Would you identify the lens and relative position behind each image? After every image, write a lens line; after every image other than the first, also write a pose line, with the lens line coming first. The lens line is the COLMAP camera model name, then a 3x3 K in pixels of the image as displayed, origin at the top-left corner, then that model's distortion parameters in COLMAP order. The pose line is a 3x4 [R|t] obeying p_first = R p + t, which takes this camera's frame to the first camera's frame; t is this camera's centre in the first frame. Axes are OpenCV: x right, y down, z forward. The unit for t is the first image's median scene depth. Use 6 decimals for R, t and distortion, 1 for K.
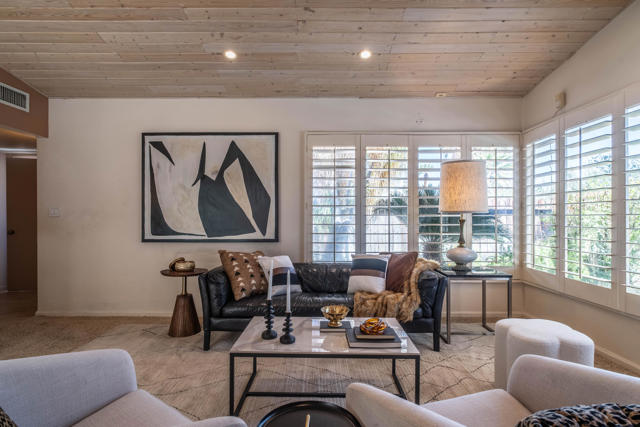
lens RADIAL K [[334.0, 0, 321.9], [0, 334.0, 216.0], [0, 0, 1]] dist [0.006602, 0.001277]
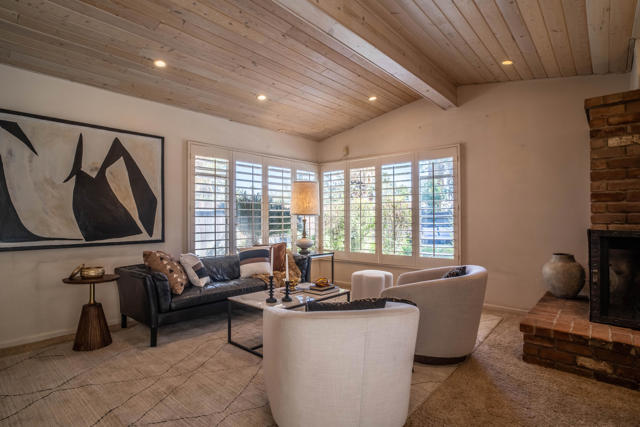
lens RADIAL K [[334.0, 0, 322.3], [0, 334.0, 212.1], [0, 0, 1]] dist [0.006602, 0.001277]
pose [[0.665431, 0.009861, 0.746394, -0.587255], [0.000933, 0.999901, -0.014043, -0.000844], [-0.746459, 0.010041, 0.665356, -0.061363]]
